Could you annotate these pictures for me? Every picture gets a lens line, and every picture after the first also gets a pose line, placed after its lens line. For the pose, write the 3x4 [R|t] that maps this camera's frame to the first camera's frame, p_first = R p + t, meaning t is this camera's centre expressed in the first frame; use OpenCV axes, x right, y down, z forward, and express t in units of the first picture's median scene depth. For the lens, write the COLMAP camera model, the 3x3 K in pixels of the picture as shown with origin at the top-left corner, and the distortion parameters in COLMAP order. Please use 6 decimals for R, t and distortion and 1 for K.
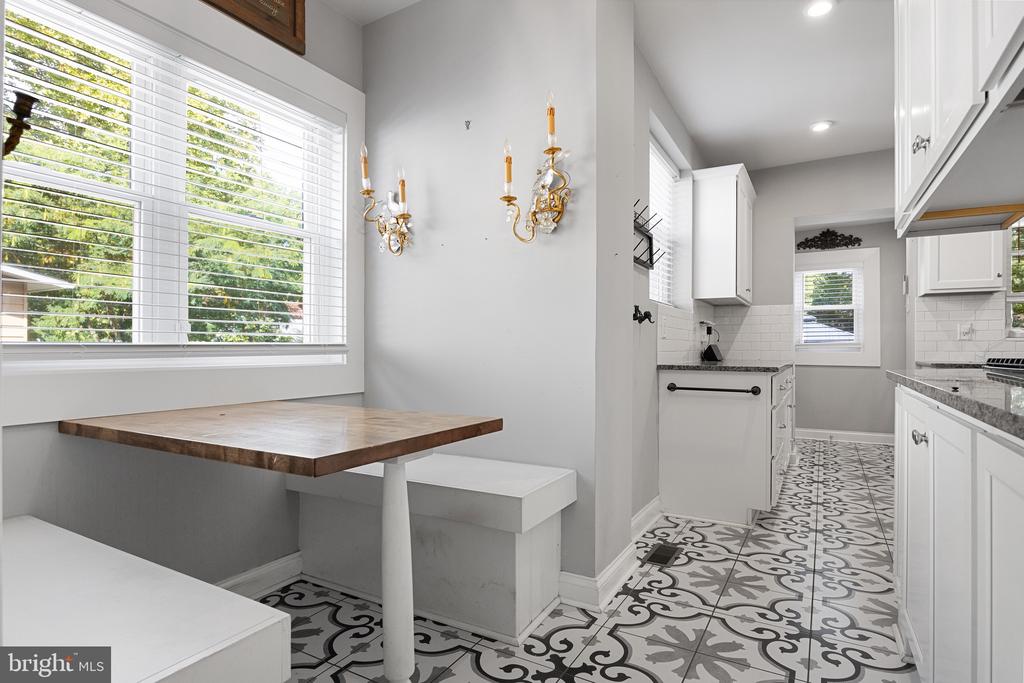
lens RADIAL K [[541.3, 0, 507.7], [0, 541.3, 346.3], [0, 0, 1]] dist [0.002815, -0.005453]
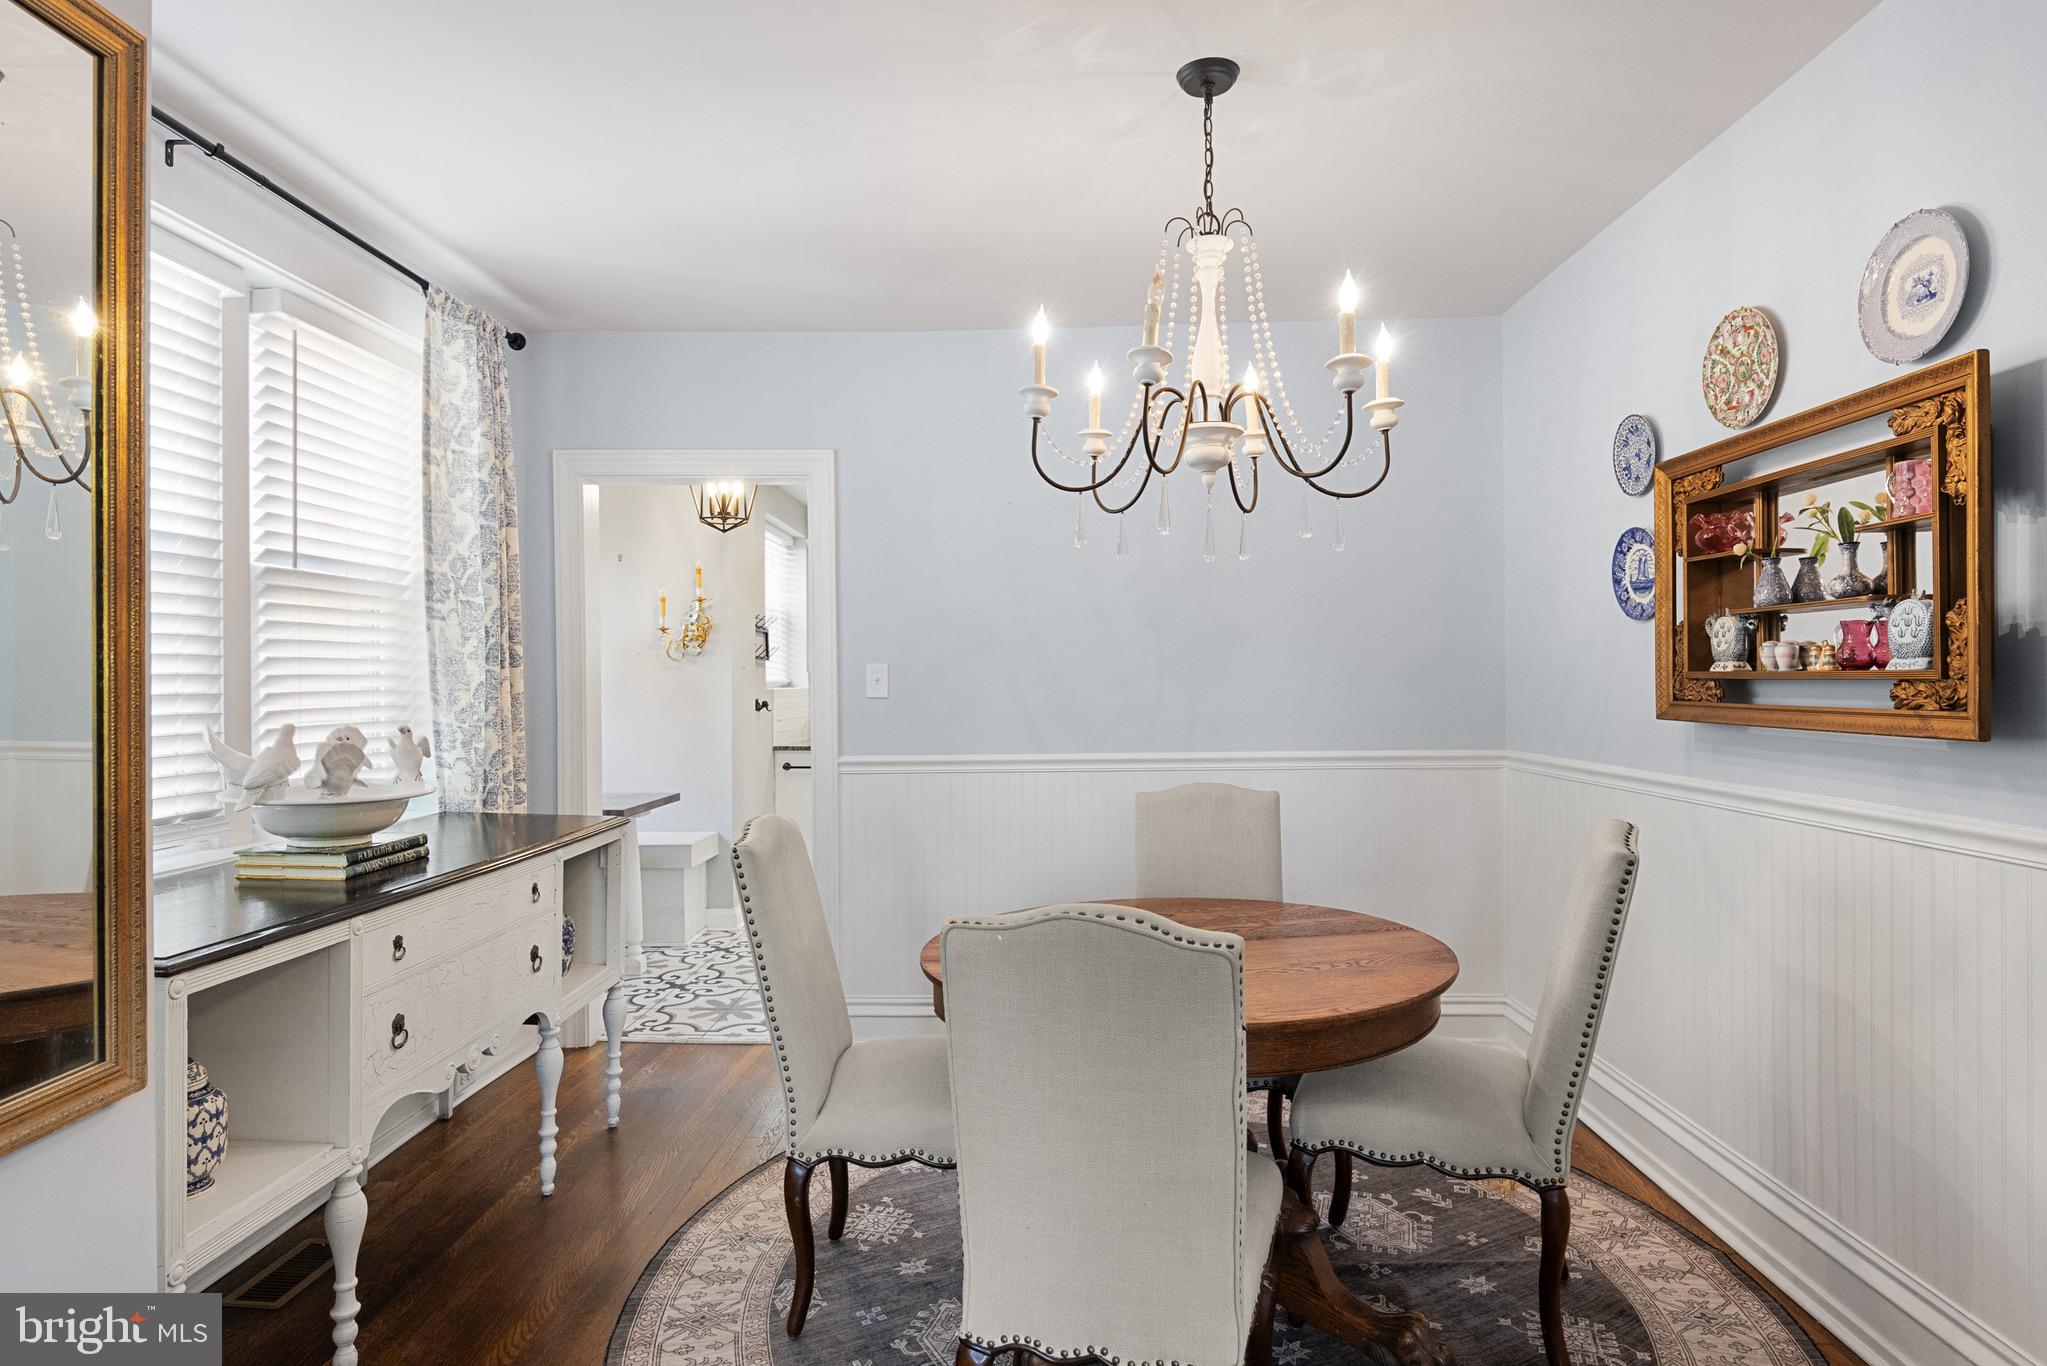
lens RADIAL K [[1082.0, 0, 1026.8], [0, 1082.0, 676.2], [0, 0, 1]] dist [0.002815, -0.005453]
pose [[0.872179, -0.005446, 0.489156, -0.366837], [0.008158, 0.999961, -0.003411, -0.102578], [-0.489118, 0.006966, 0.872190, -1.226212]]
